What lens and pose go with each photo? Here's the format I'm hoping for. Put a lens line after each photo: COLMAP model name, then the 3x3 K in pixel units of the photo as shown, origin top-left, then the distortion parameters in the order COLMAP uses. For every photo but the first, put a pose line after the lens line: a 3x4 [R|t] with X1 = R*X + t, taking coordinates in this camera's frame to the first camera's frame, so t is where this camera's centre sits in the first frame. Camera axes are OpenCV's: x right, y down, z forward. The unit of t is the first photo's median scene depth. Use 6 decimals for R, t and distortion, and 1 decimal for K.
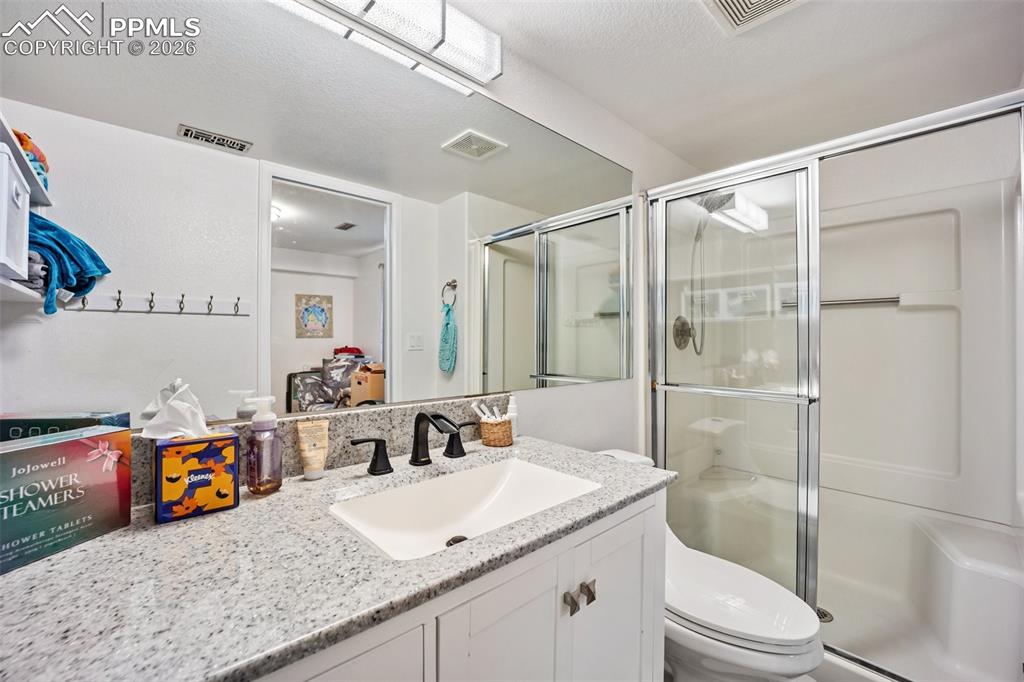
lens RADIAL K [[413.3, 0, 512.0], [0, 413.3, 341.0], [0, 0, 1]] dist [-0.021091, -0.000248]
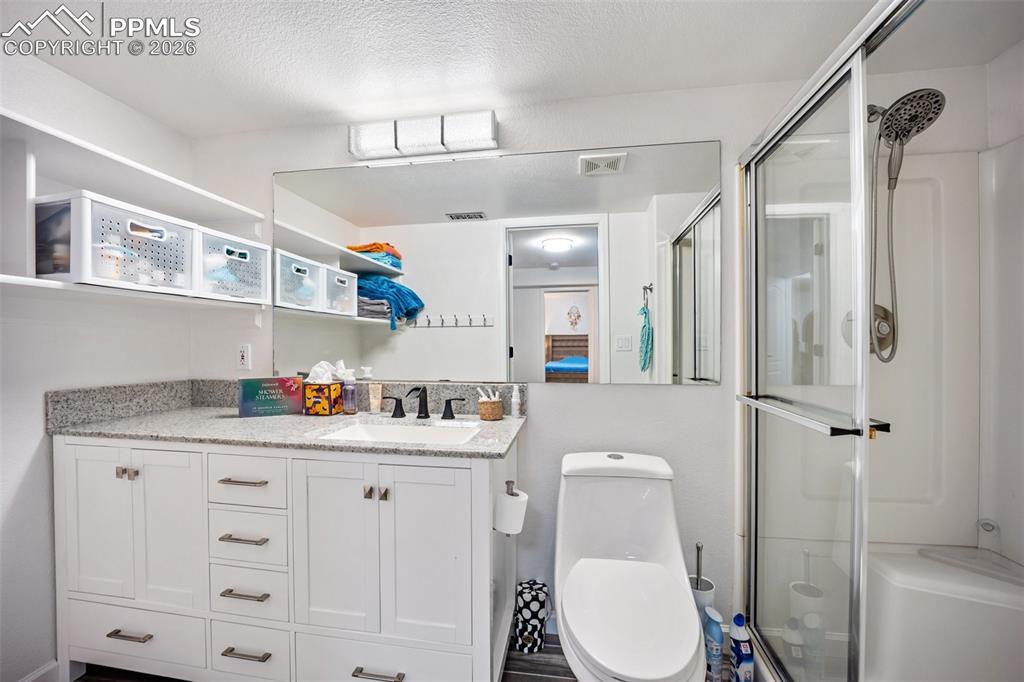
lens RADIAL K [[416.3, 0, 512.9], [0, 416.3, 345.0], [0, 0, 1]] dist [-0.016959, -0.000063]
pose [[0.619081, -0.002355, -0.785323, 1.480843], [0.005412, 0.999985, 0.001268, 0.012572], [0.785308, -0.005035, 0.619084, 0.311316]]
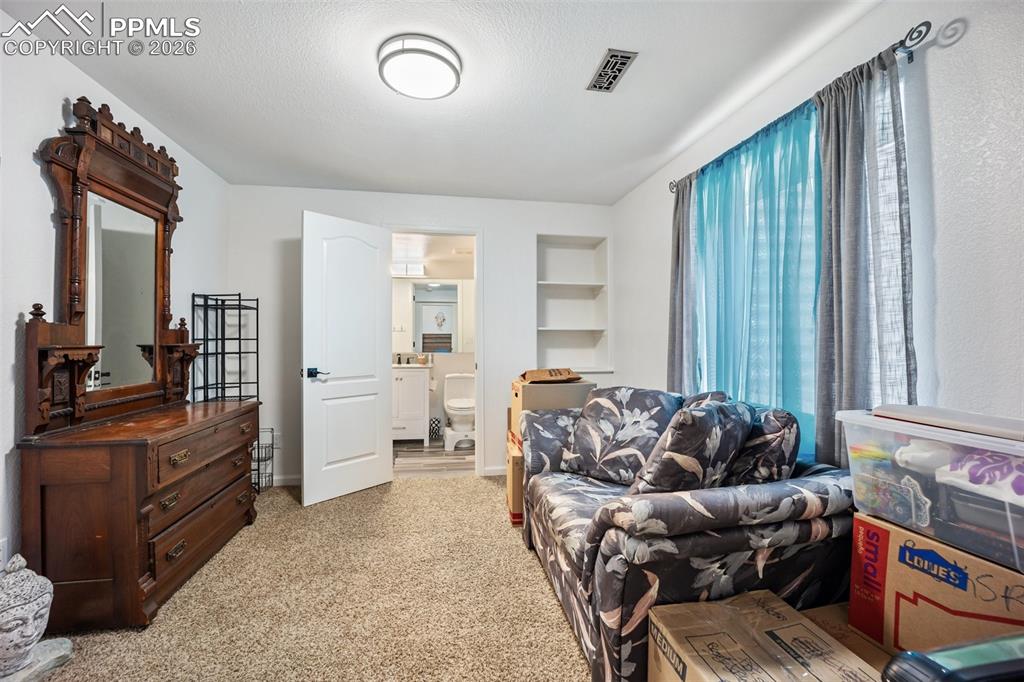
lens RADIAL K [[419.4, 0, 513.1], [0, 419.4, 334.9], [0, 0, 1]] dist [-0.019214, 0.000179]
pose [[0.839114, -0.011488, -0.543835, 4.256245], [0.004018, 0.999881, -0.014922, 0.031581], [0.543941, 0.010336, 0.839060, -2.892900]]
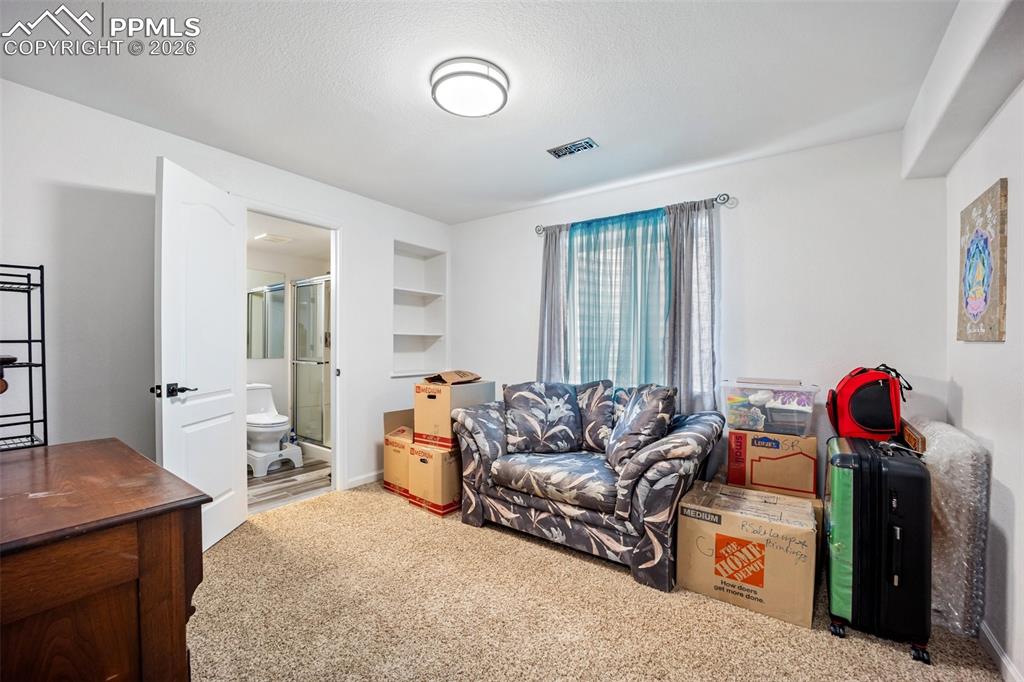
lens RADIAL K [[416.3, 0, 512.9], [0, 416.3, 345.0], [0, 0, 1]] dist [-0.016959, -0.000063]
pose [[0.981911, 0.001275, 0.189341, 2.495012], [-0.001843, 0.999994, 0.002825, 0.011842], [-0.189337, -0.003123, 0.981907, -3.636301]]
